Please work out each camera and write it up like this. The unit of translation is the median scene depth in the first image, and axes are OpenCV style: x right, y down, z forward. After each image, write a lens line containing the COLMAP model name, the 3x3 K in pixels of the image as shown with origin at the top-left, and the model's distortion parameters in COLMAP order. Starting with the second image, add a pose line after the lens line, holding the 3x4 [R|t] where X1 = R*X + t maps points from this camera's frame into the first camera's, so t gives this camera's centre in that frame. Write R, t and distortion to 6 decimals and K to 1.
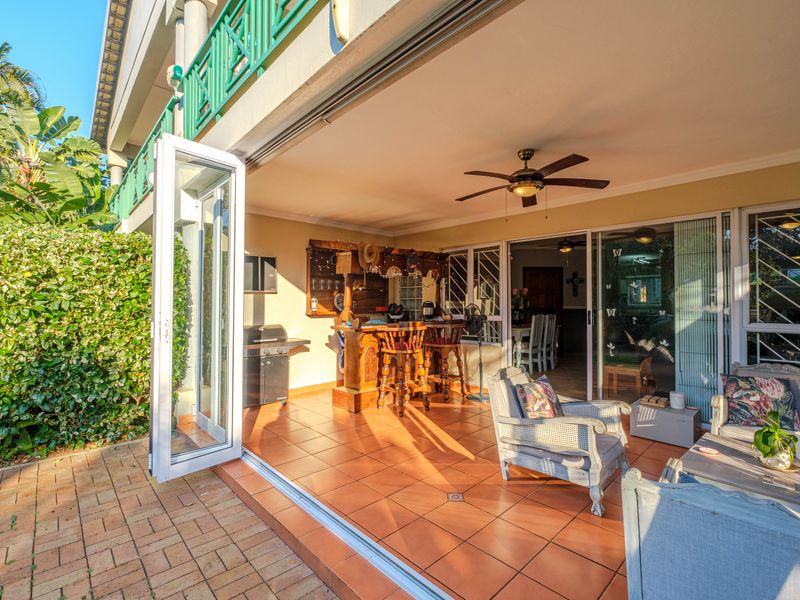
lens RADIAL K [[374.4, 0, 400.0], [0, 374.4, 300.0], [0, 0, 1]] dist [-0.007617, 0.000383]
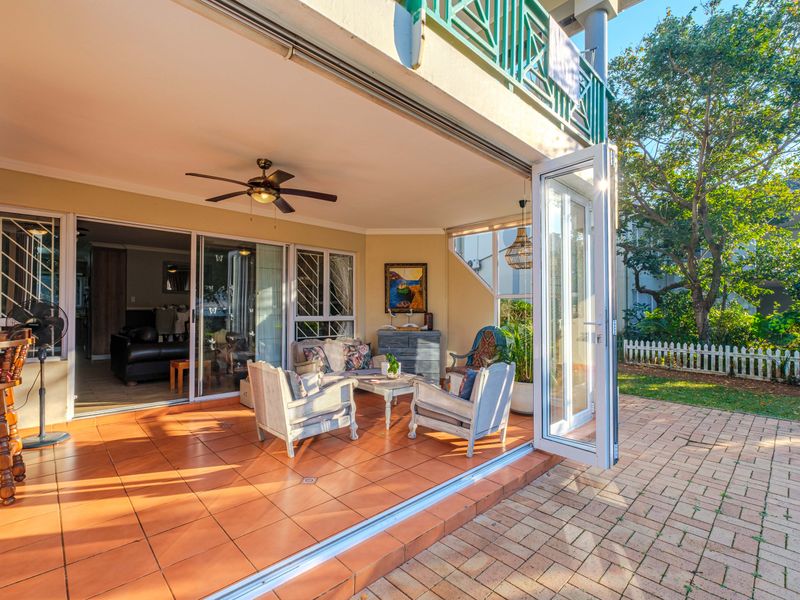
lens RADIAL K [[374.4, 0, 400.0], [0, 374.4, 300.0], [0, 0, 1]] dist [-0.007617, 0.000383]
pose [[-0.004052, 0.026509, 0.999640, -0.639047], [-0.015649, 0.999524, -0.026569, 0.024974], [-0.999869, -0.015751, -0.003635, 0.518789]]
